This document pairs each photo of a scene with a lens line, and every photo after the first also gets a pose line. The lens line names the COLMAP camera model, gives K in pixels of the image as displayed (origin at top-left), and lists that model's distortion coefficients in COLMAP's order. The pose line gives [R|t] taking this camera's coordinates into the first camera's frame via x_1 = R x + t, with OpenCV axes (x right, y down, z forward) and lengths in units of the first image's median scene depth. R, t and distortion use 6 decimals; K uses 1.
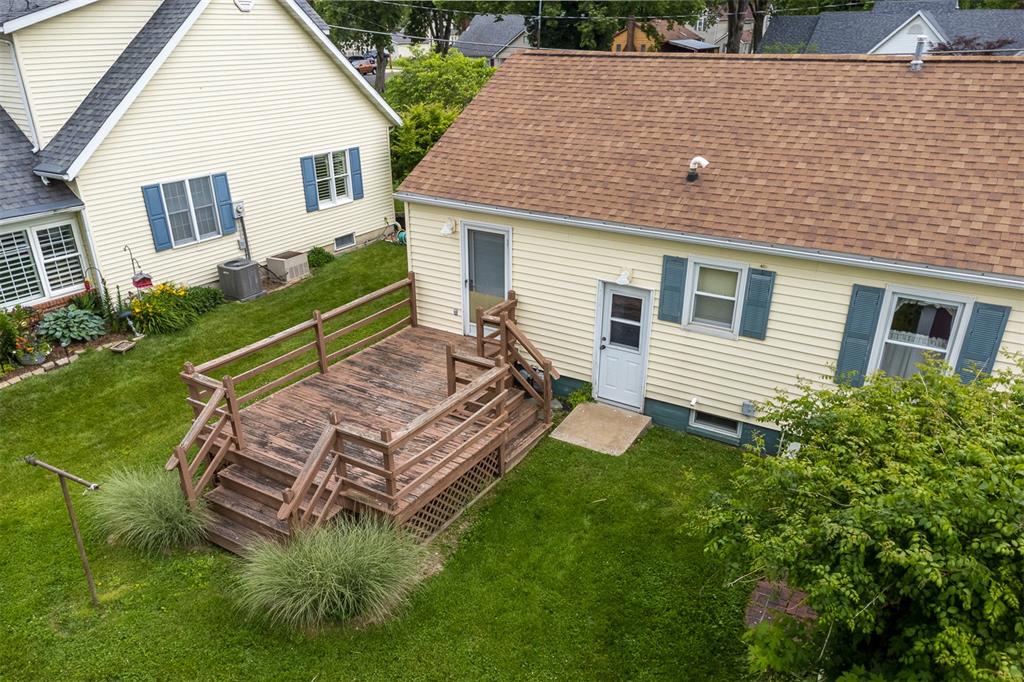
lens RADIAL K [[737.9, 0, 508.1], [0, 737.9, 365.2], [0, 0, 1]] dist [0.039498, -0.018581]
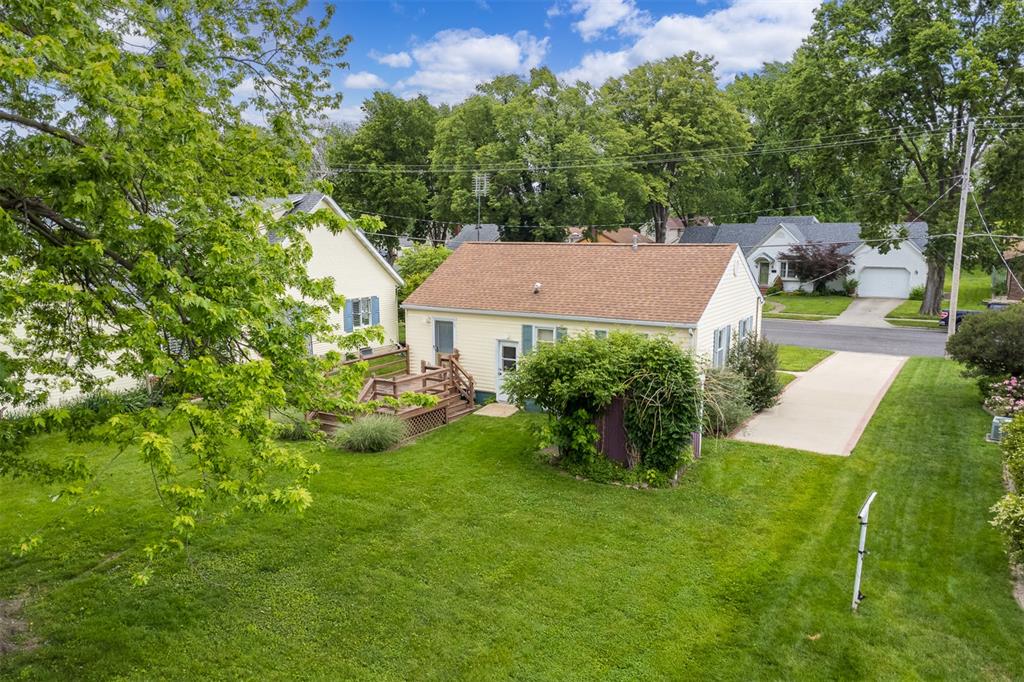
lens RADIAL K [[737.9, 0, 510.2], [0, 737.9, 340.7], [0, 0, 1]] dist [0.039498, -0.018581]
pose [[0.999972, -0.000179, 0.007444, 0.145032], [0.002253, 0.960120, -0.279581, 0.470151], [-0.007097, 0.279590, 0.960093, -1.007639]]
